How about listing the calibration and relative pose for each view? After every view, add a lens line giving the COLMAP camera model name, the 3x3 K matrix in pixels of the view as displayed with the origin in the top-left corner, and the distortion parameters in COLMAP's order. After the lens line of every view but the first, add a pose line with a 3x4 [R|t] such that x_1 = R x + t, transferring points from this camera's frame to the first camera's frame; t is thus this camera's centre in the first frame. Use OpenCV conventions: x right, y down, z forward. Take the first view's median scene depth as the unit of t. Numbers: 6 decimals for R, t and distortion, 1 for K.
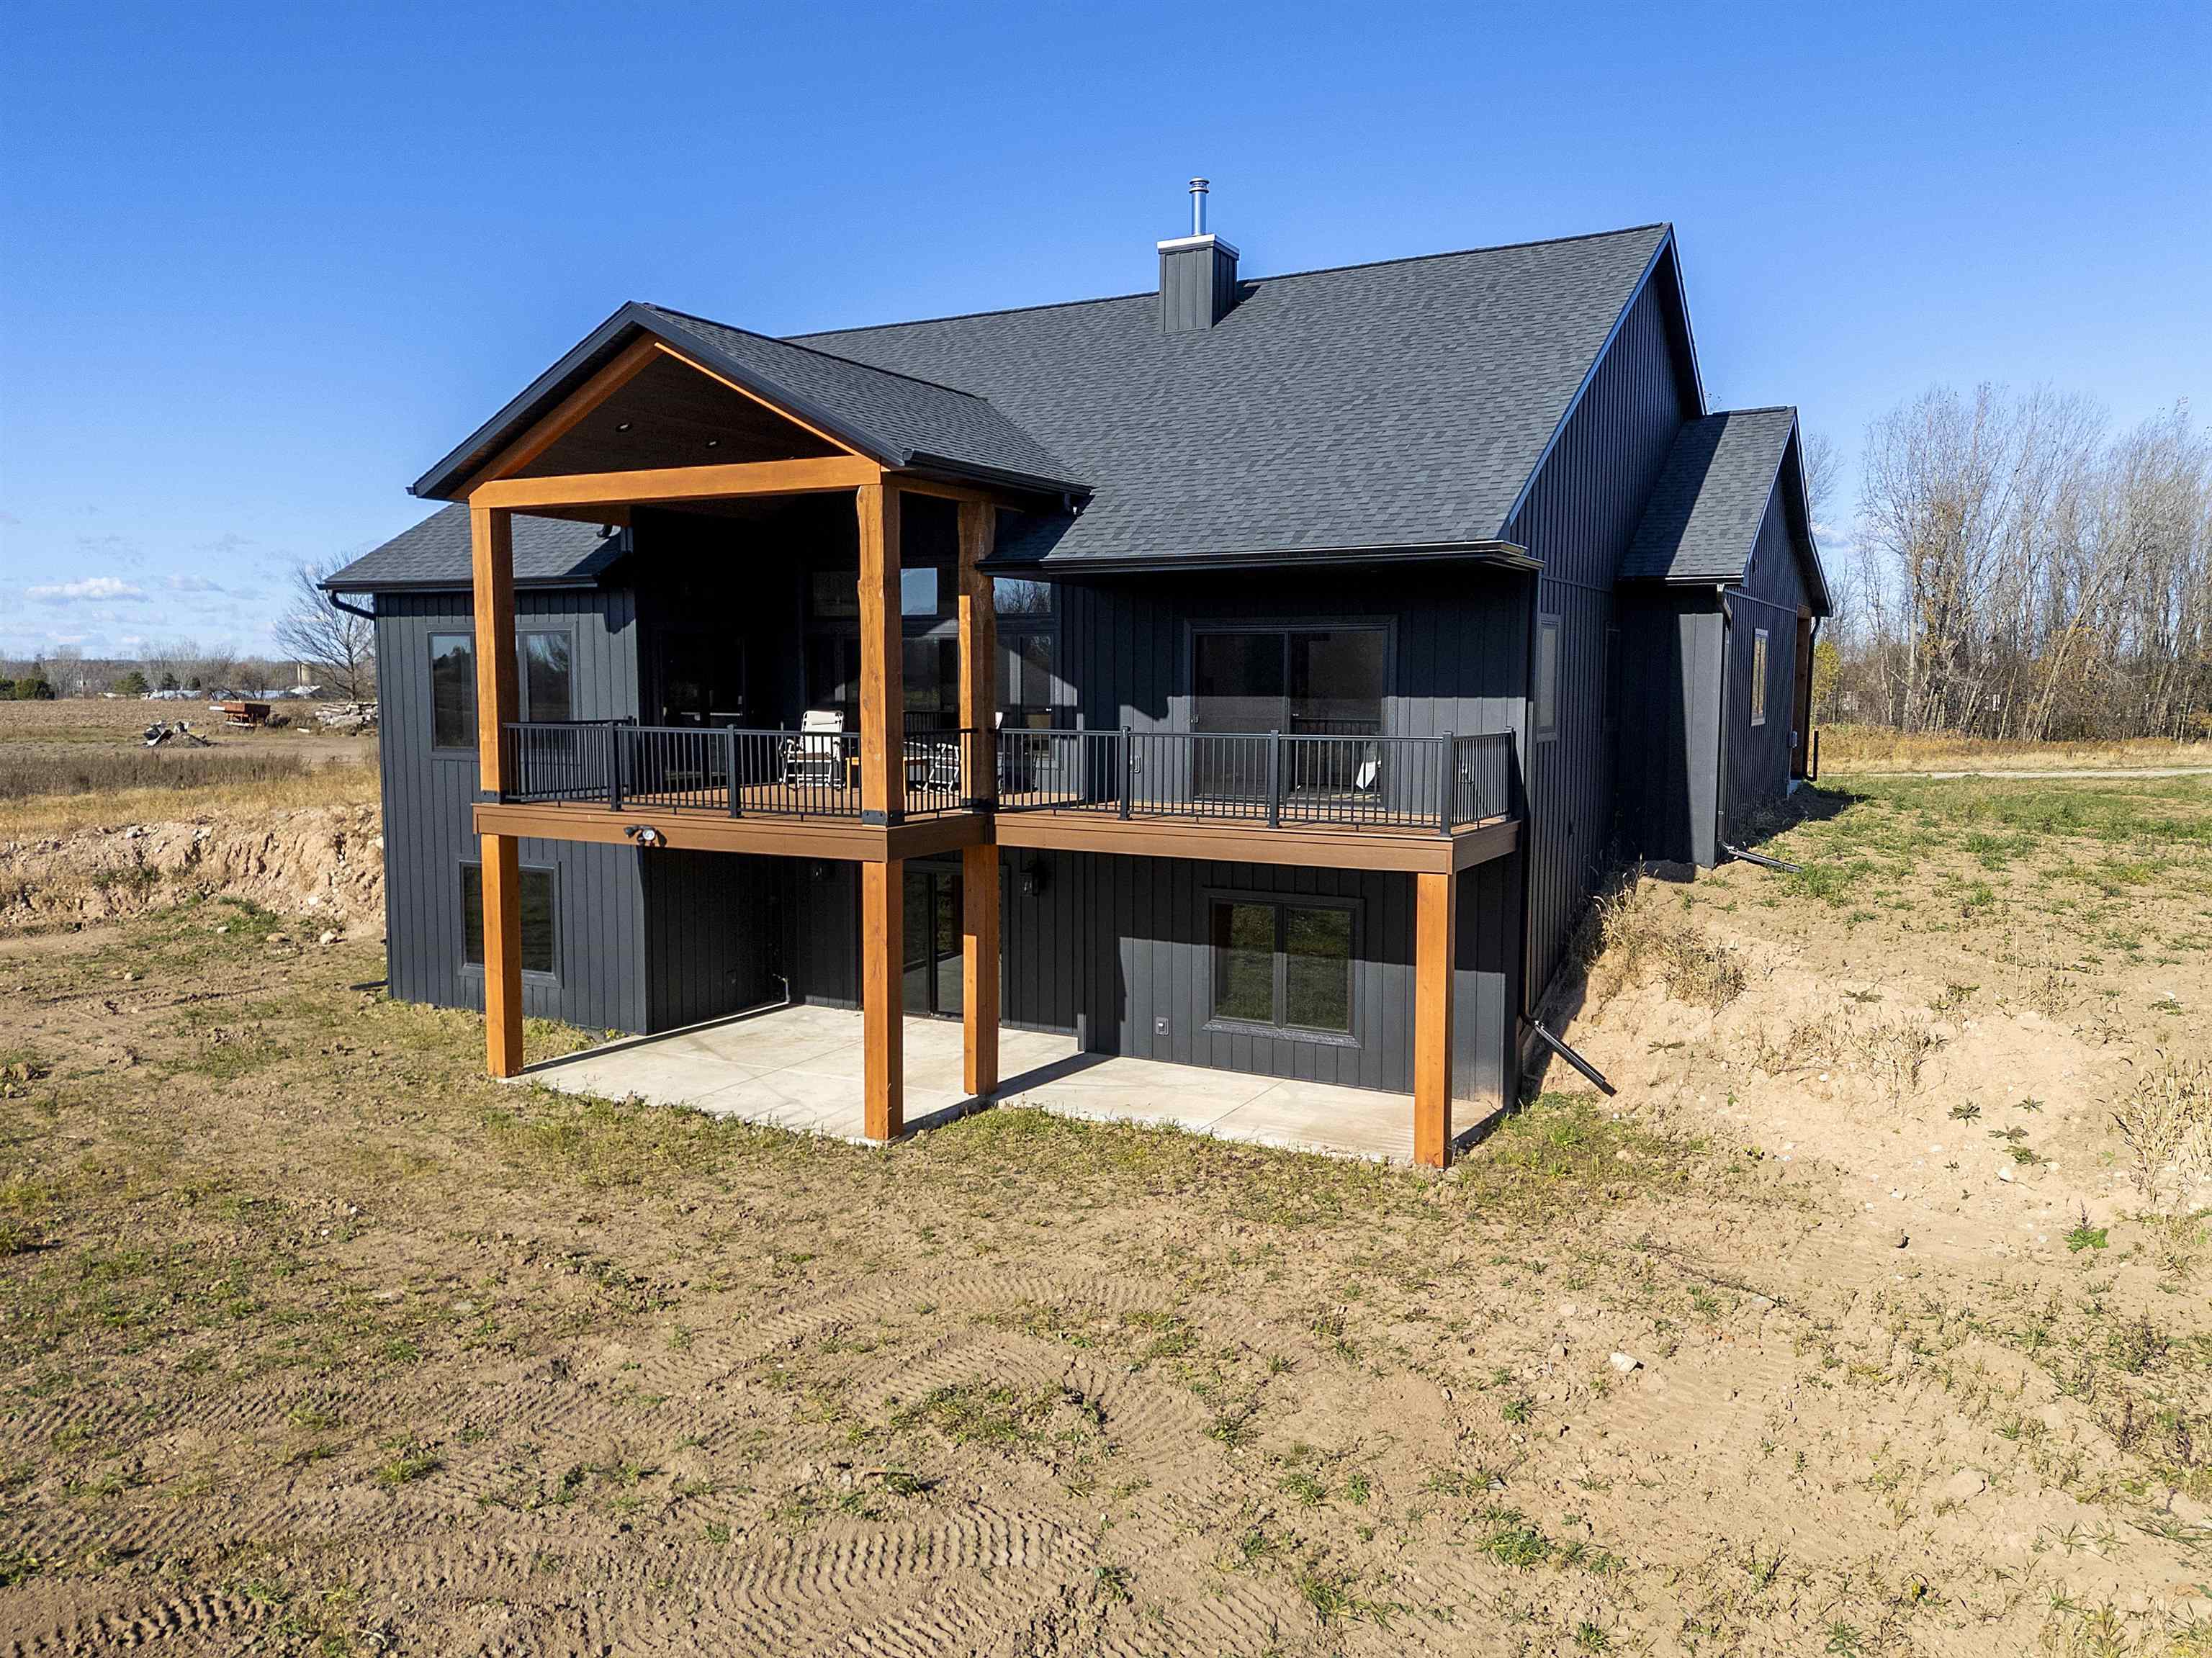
lens RADIAL K [[1624.7, 0, 1111.8], [0, 1624.7, 826.4], [0, 0, 1]] dist [0.033380, -0.005024]
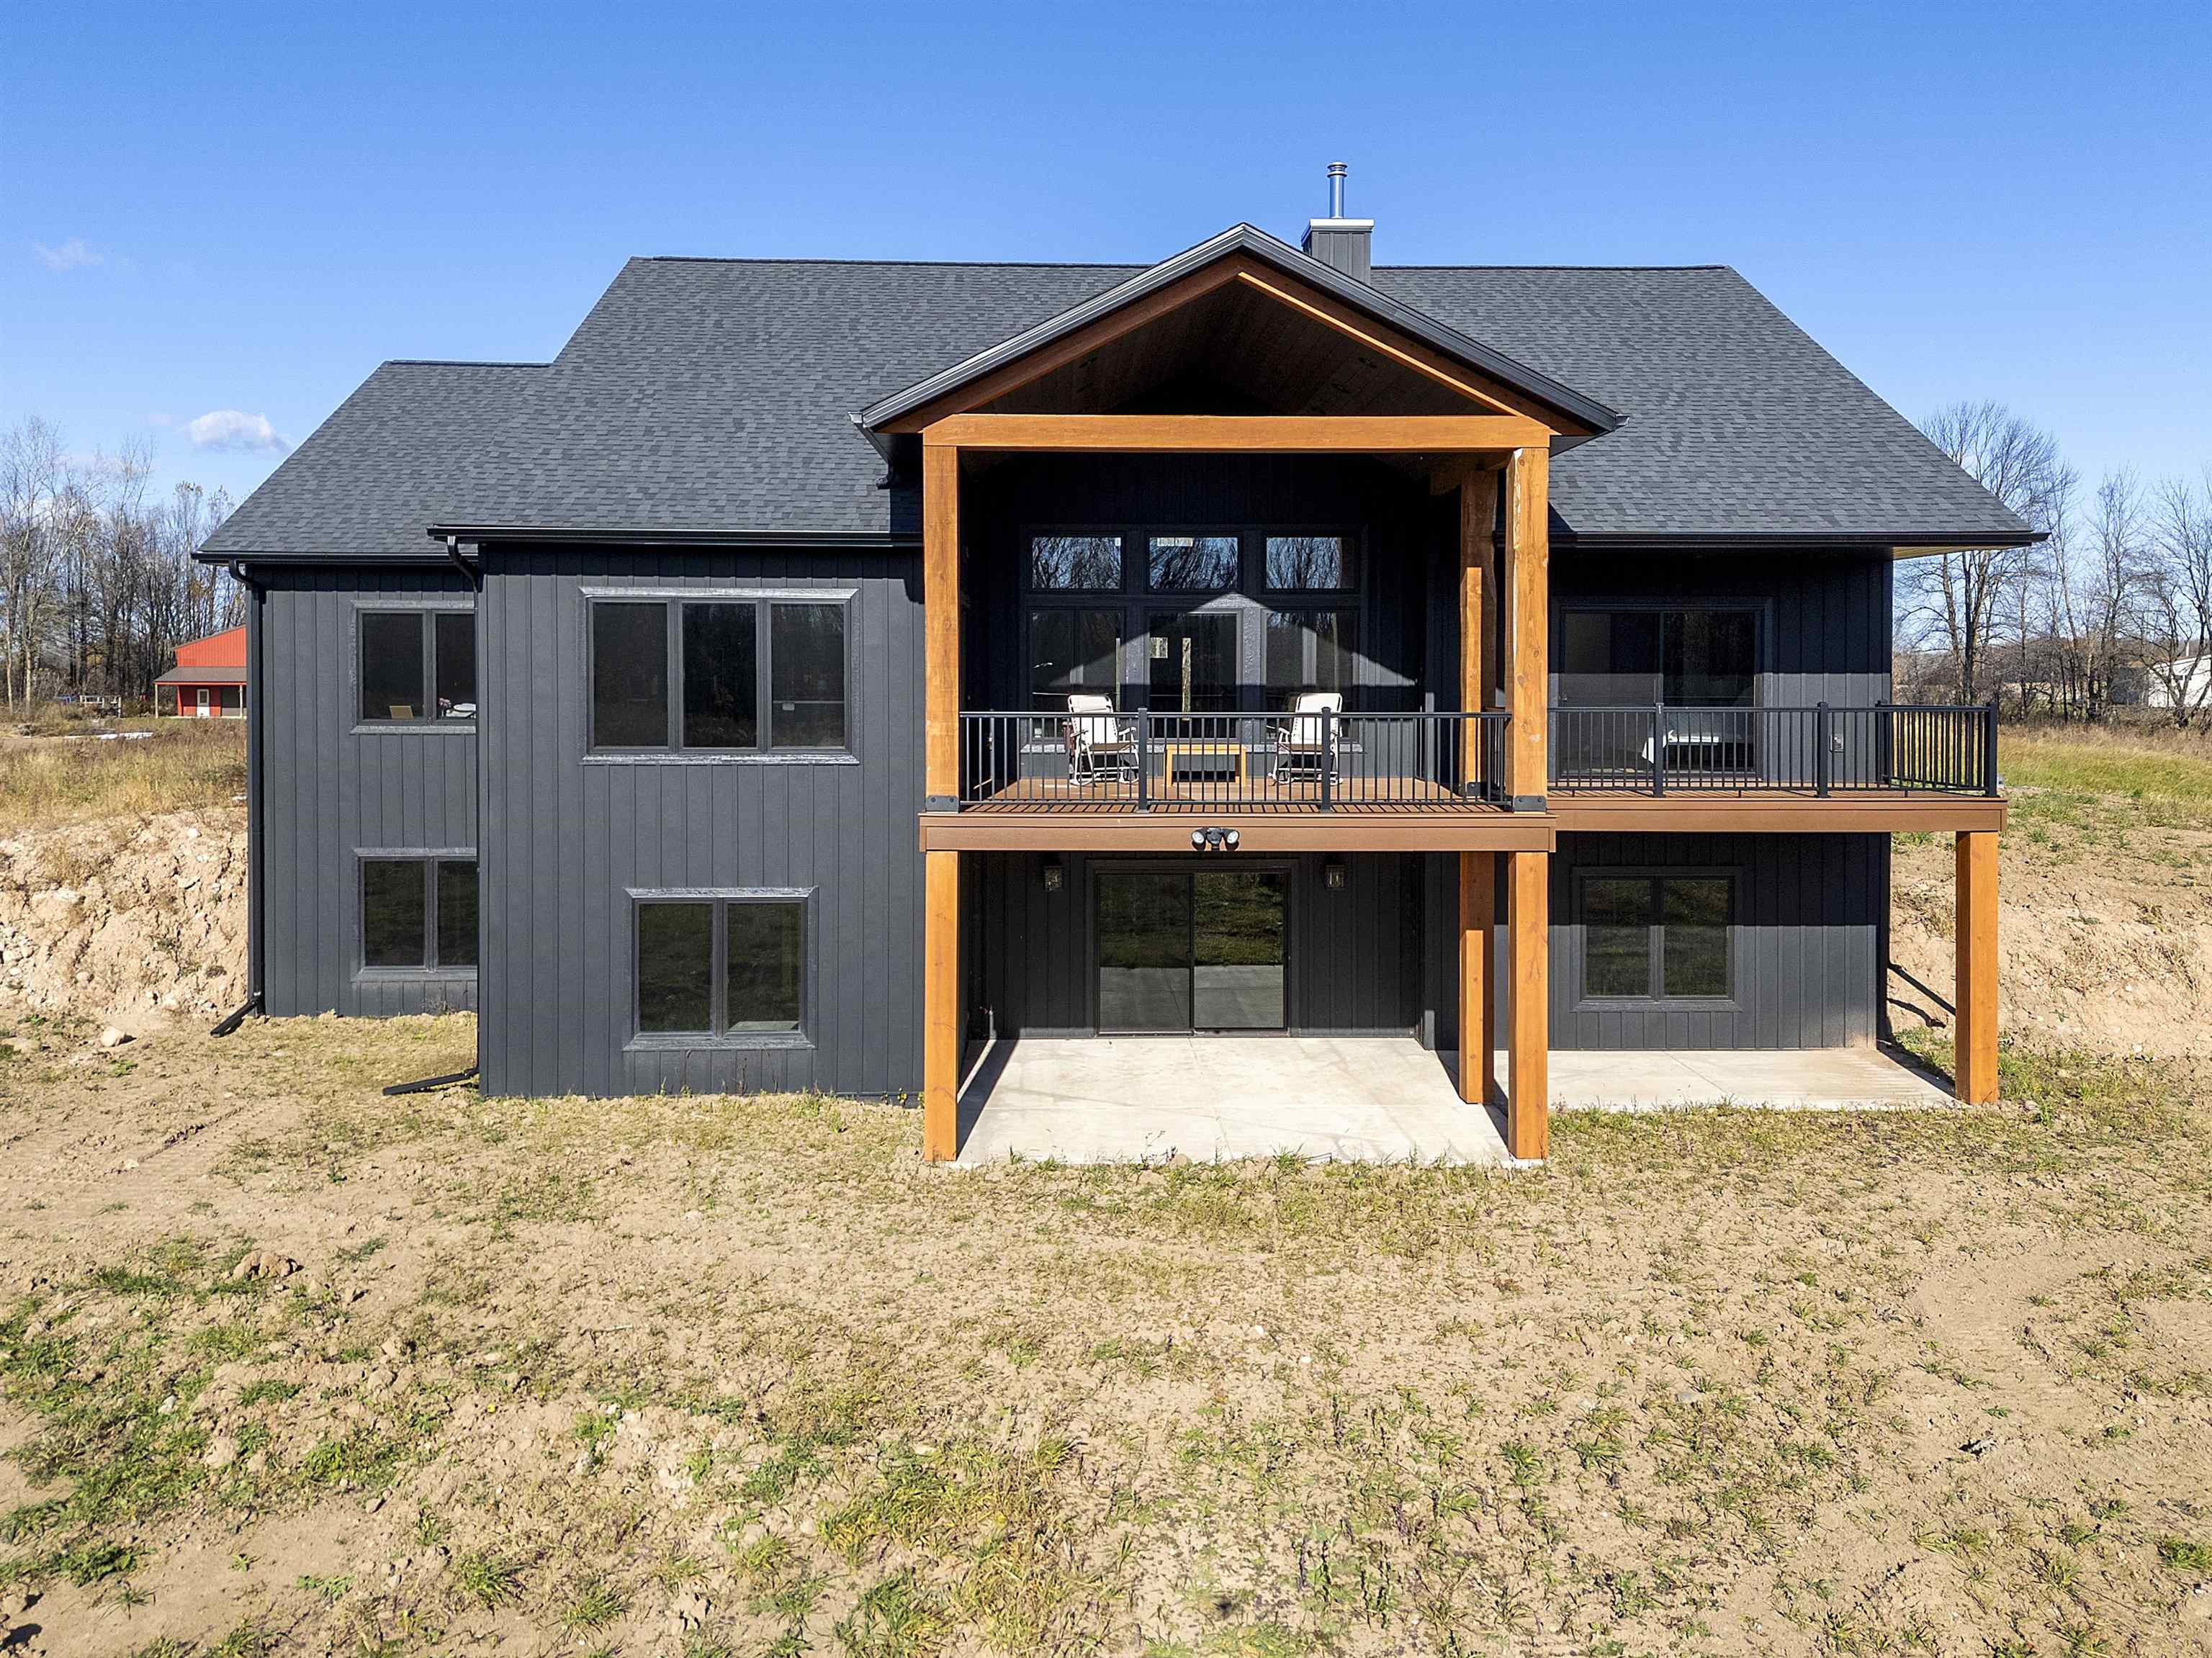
lens RADIAL K [[1677.4, 0, 1104.5], [0, 1677.4, 701.0], [0, 0, 1]] dist [0.049395, -0.010603]
pose [[0.863905, -0.010284, 0.503549, -0.752473], [0.046281, 0.997182, -0.059037, -0.016319], [-0.501523, 0.074307, 0.861947, 0.261505]]
